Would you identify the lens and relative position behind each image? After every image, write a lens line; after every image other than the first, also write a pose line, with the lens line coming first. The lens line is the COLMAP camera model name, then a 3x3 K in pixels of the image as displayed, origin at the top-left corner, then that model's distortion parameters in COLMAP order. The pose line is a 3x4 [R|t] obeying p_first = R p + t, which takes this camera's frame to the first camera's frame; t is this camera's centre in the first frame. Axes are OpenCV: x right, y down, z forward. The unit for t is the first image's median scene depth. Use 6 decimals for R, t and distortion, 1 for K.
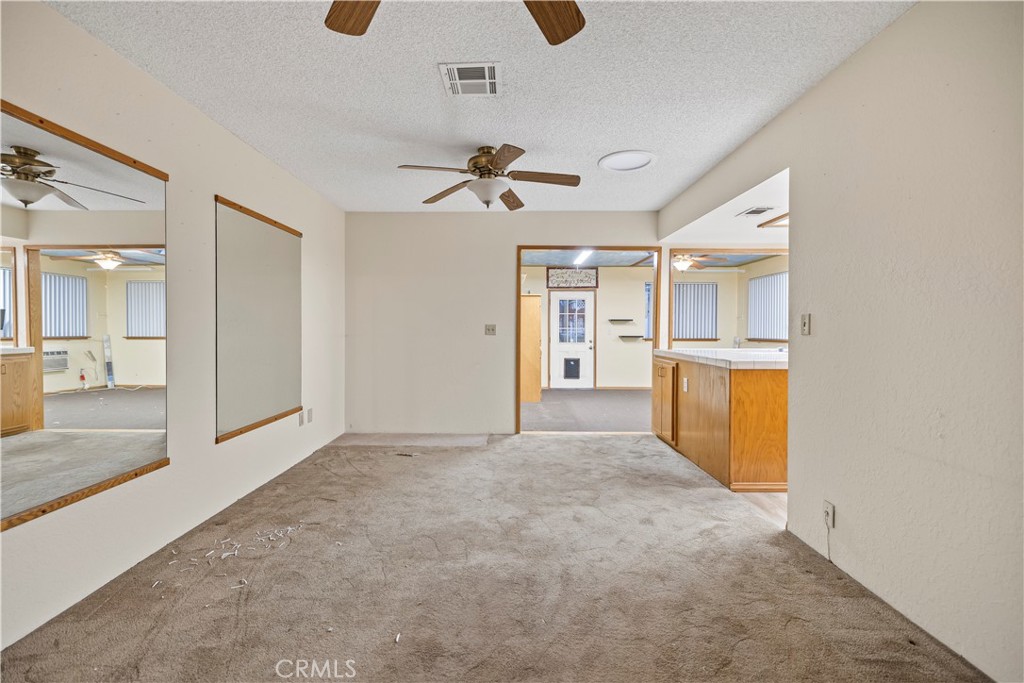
lens RADIAL K [[443.5, 0, 519.1], [0, 443.5, 332.4], [0, 0, 1]] dist [0.001617, 0.000166]
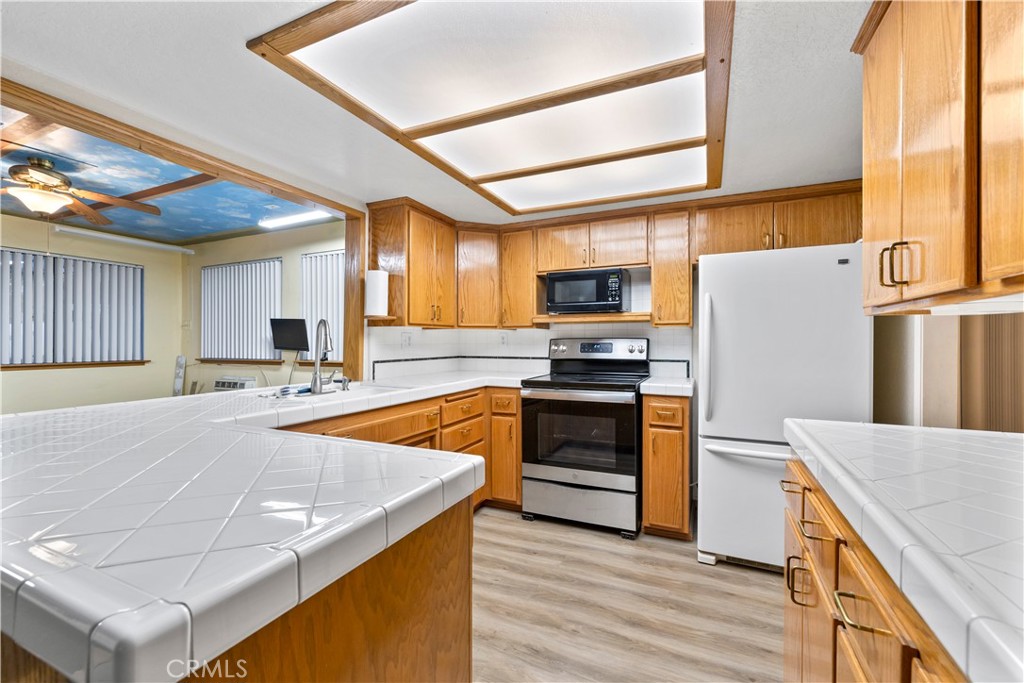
lens RADIAL K [[428.3, 0, 512.0], [0, 428.3, 341.5], [0, 0, 1]] dist [-0.012182, 0.000047]
pose [[0.438394, -0.002867, 0.898778, 0.153861], [0.010093, 0.999948, -0.001733, -0.005354], [-0.898726, 0.009831, 0.438400, 0.312412]]
